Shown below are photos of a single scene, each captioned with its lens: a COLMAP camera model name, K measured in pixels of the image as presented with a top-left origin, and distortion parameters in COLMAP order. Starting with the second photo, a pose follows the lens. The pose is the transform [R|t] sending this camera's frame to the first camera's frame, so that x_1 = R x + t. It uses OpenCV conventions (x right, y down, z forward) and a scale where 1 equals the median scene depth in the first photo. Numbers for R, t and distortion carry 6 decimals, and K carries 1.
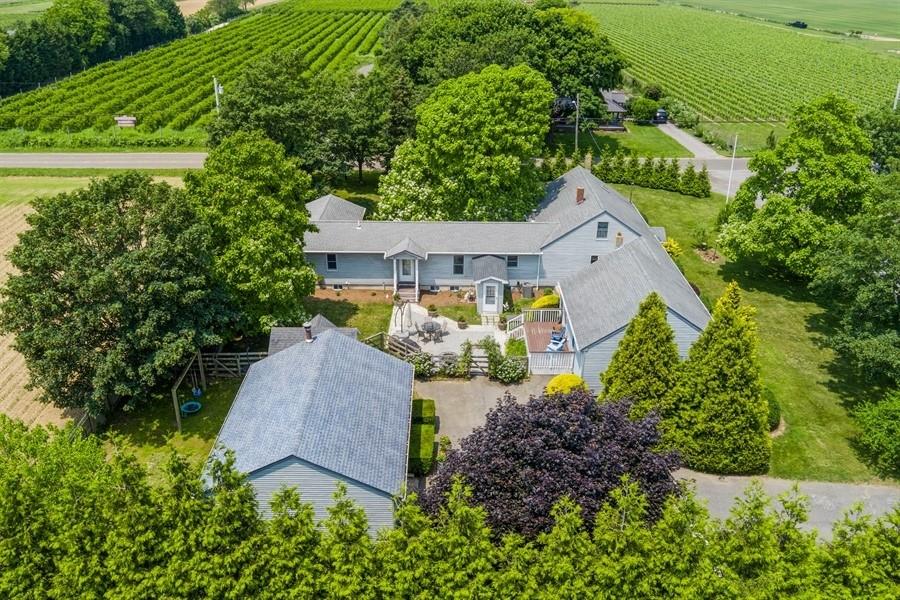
lens RADIAL K [[741.7, 0, 451.1], [0, 741.7, 296.0], [0, 0, 1]] dist [-0.073819, 0.007320]
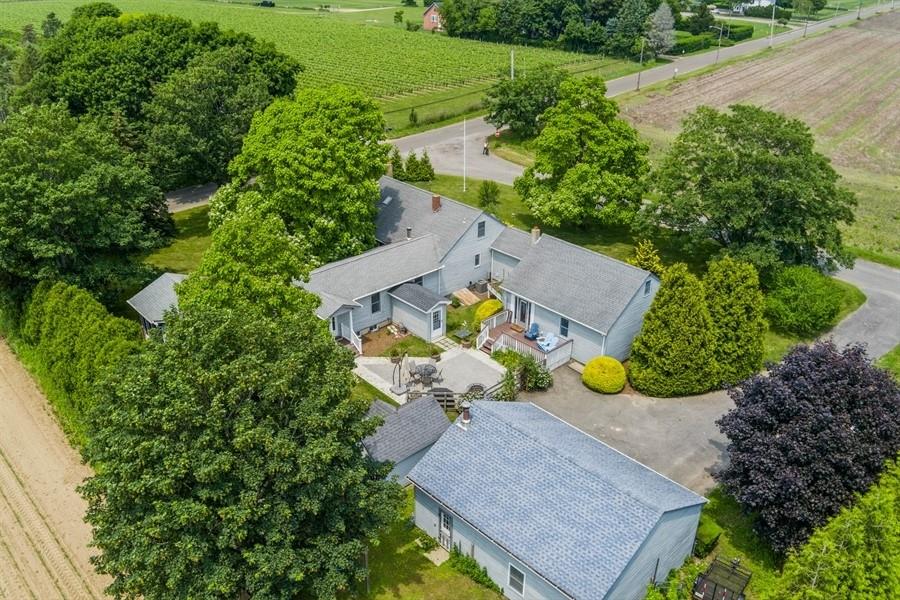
lens RADIAL K [[741.7, 0, 451.1], [0, 741.7, 296.0], [0, 0, 1]] dist [-0.073819, 0.007320]
pose [[0.727047, -0.303787, 0.615724, -0.493751], [0.288515, 0.948946, 0.127514, -0.141474], [-0.623026, 0.084937, 0.777576, 0.199961]]
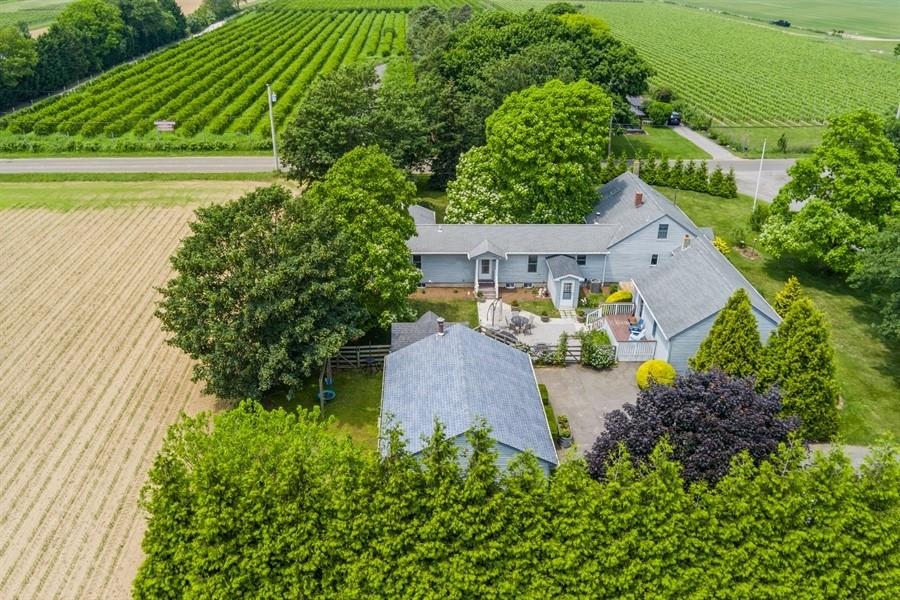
lens RADIAL K [[742.9, 0, 450.0], [0, 742.9, 300.0], [0, 0, 1]] dist [-0.080933, 0.007068]
pose [[0.999375, -0.012388, 0.033123, -0.148002], [0.011915, 0.999825, 0.014448, -0.005667], [-0.033296, -0.014044, 0.999347, -0.095620]]
